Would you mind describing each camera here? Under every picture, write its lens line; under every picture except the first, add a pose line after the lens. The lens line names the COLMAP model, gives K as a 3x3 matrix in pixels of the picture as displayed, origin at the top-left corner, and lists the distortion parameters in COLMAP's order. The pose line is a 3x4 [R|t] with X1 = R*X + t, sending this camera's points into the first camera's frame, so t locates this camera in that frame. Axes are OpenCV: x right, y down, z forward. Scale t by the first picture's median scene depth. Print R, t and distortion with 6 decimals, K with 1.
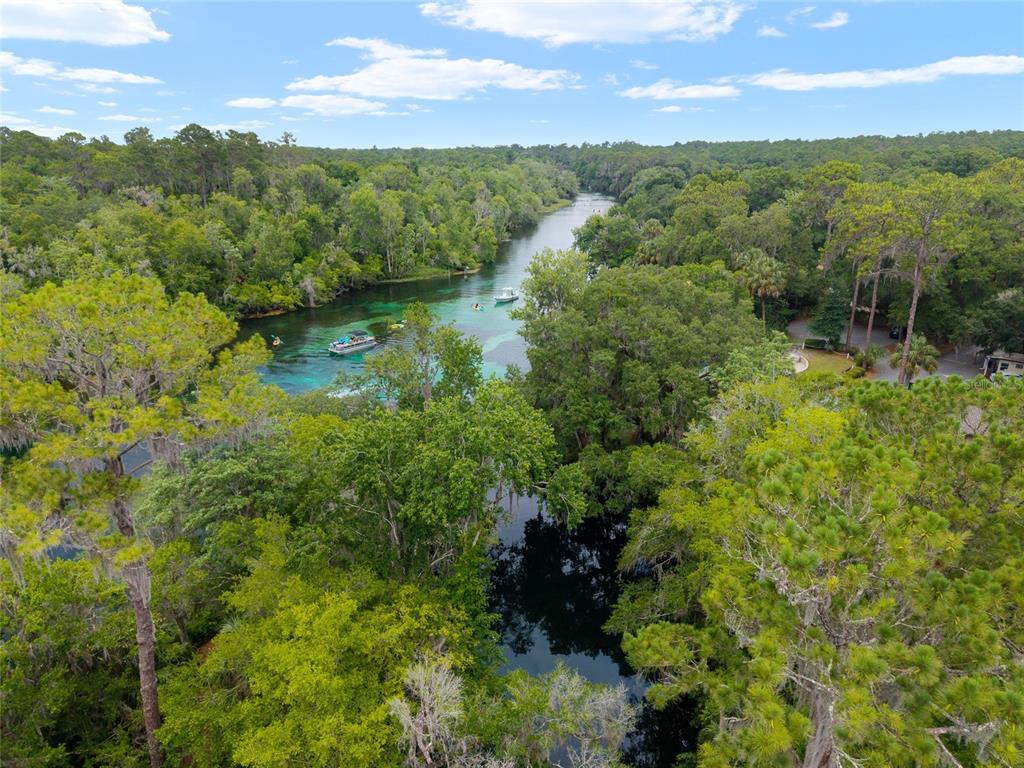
lens RADIAL K [[680.0, 0, 512.0], [0, 680.0, 384.0], [0, 0, 1]] dist [0.006644, -0.003192]
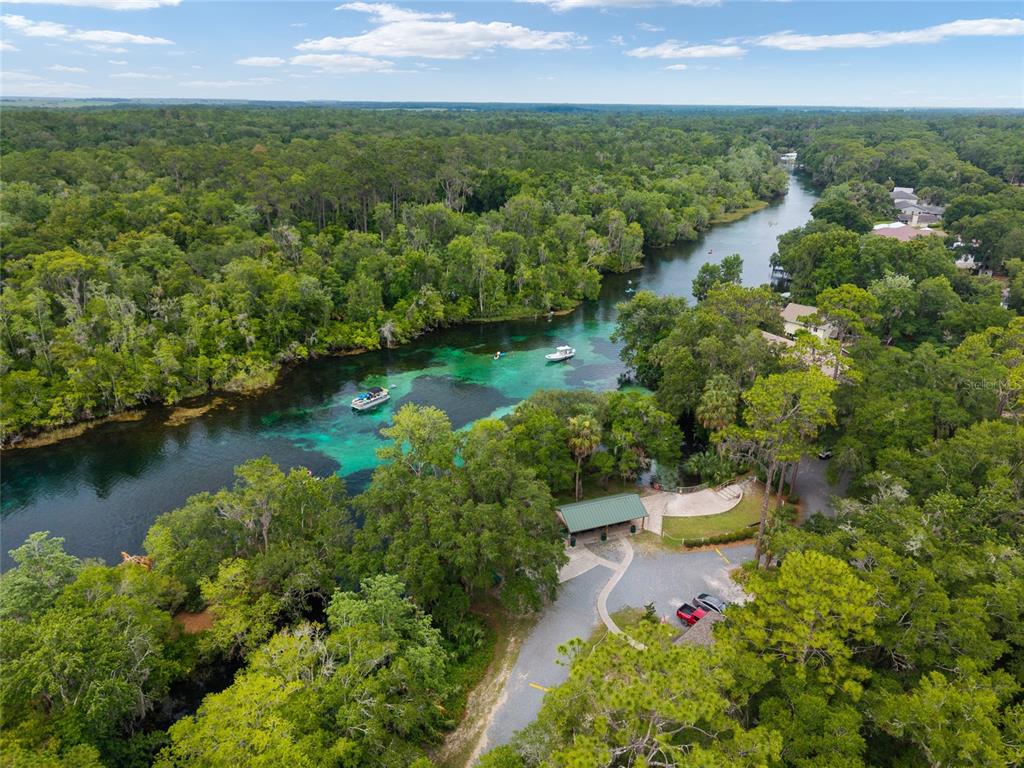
lens RADIAL K [[680.0, 0, 512.0], [0, 680.0, 384.0], [0, 0, 1]] dist [0.006644, -0.003192]
pose [[0.936239, 0.137627, -0.323289, 0.339701], [-0.119143, 0.989934, 0.076389, -0.194021], [0.330548, -0.033001, 0.943212, -0.043760]]
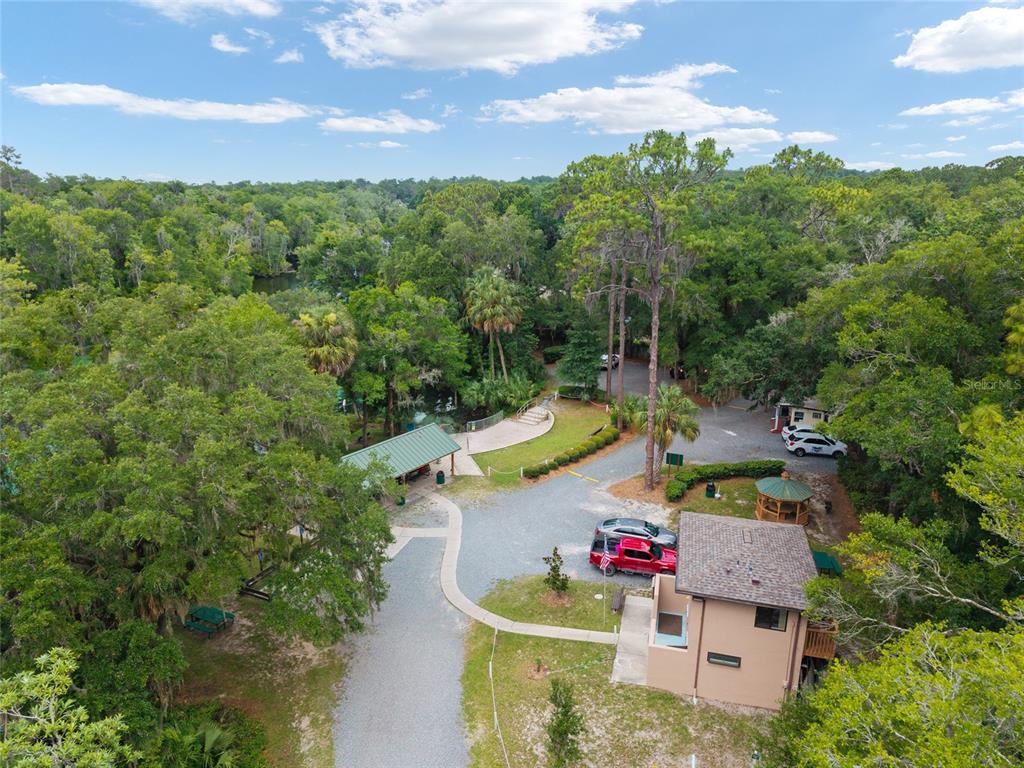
lens RADIAL K [[669.7, 0, 508.6], [0, 669.7, 381.2], [0, 0, 1]] dist [0.070608, -0.090270]
pose [[0.982741, -0.049929, 0.178123, 0.212340], [0.059420, 0.997062, -0.048347, -0.033493], [-0.175186, 0.058096, 0.982820, 0.250614]]
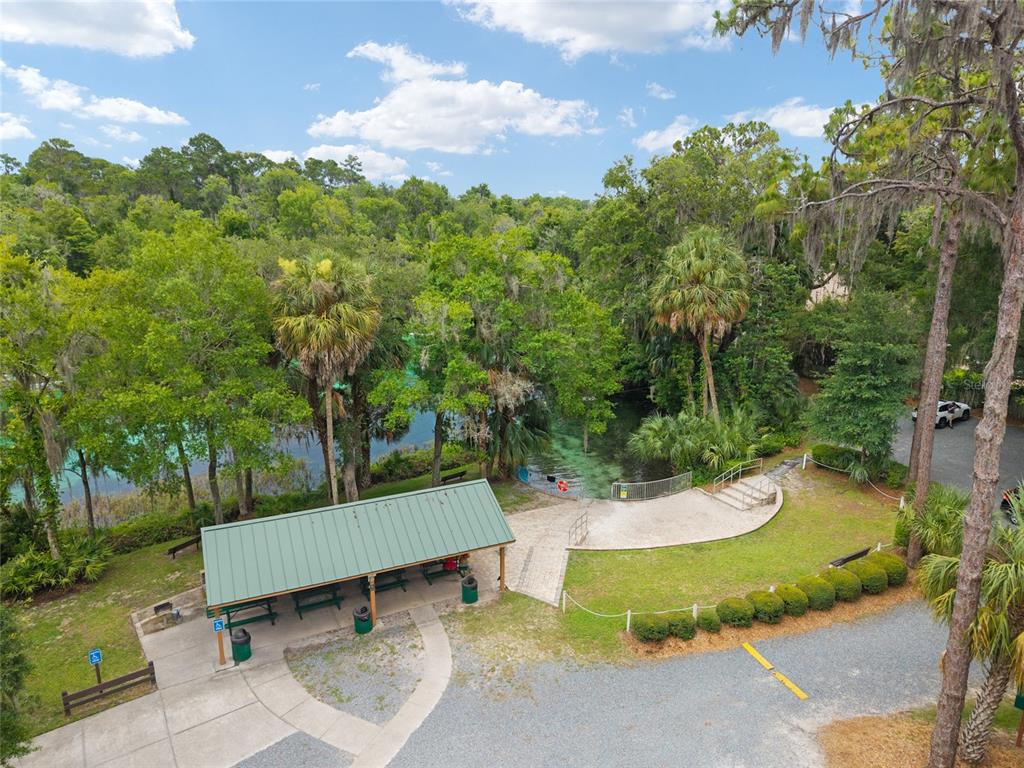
lens RADIAL K [[680.0, 0, 512.0], [0, 680.0, 384.0], [0, 0, 1]] dist [0.006644, -0.003192]
pose [[0.956965, 0.066040, -0.282591, 0.318763], [-0.089894, 0.993325, -0.072284, -0.047803], [0.275931, 0.094576, 0.956513, 0.481098]]
